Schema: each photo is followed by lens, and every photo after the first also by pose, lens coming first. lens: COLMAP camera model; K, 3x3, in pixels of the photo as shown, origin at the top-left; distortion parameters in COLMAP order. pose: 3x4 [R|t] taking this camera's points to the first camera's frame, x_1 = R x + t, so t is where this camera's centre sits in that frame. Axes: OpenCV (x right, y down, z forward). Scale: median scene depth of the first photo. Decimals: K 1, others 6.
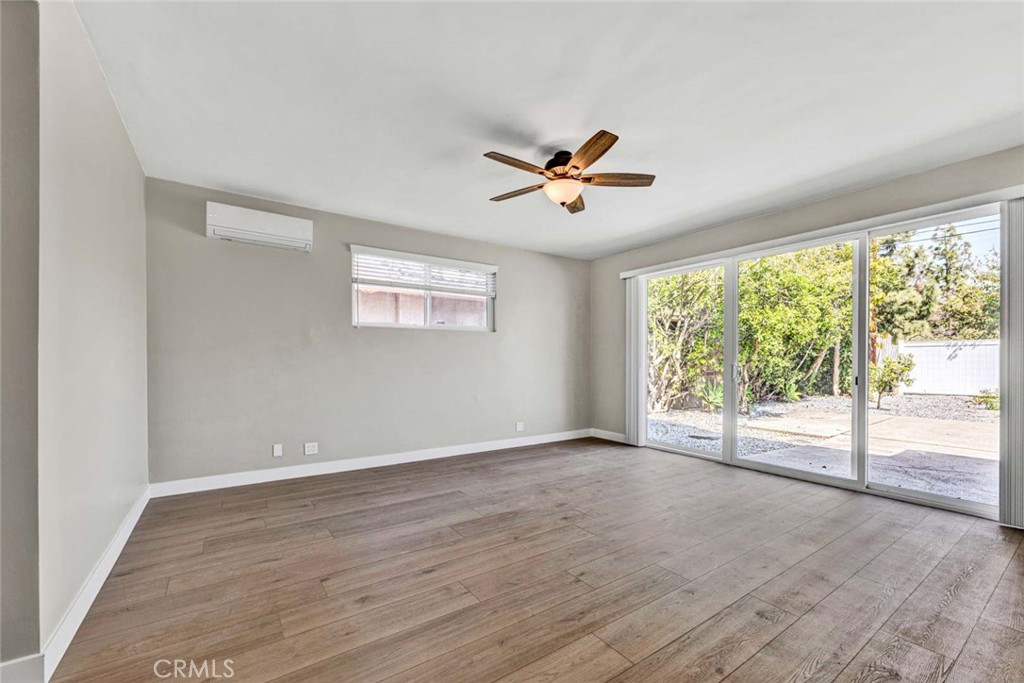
lens RADIAL K [[413.5, 0, 512.4], [0, 413.5, 365.5], [0, 0, 1]] dist [0.000082, 0.000001]
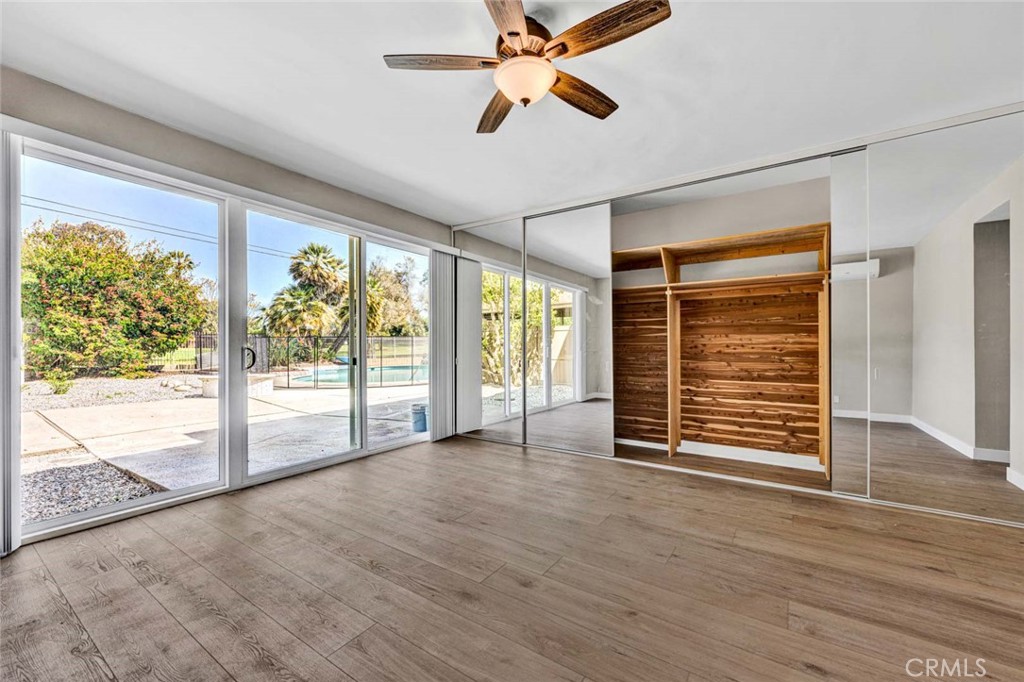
lens RADIAL K [[414.0, 0, 518.9], [0, 414.0, 341.8], [0, 0, 1]] dist [0.013121, -0.000015]
pose [[-0.366983, 0.007505, 0.930197, -0.542942], [0.007670, 0.999958, -0.005042, -0.008903], [-0.930196, 0.005284, -0.367025, 1.407965]]
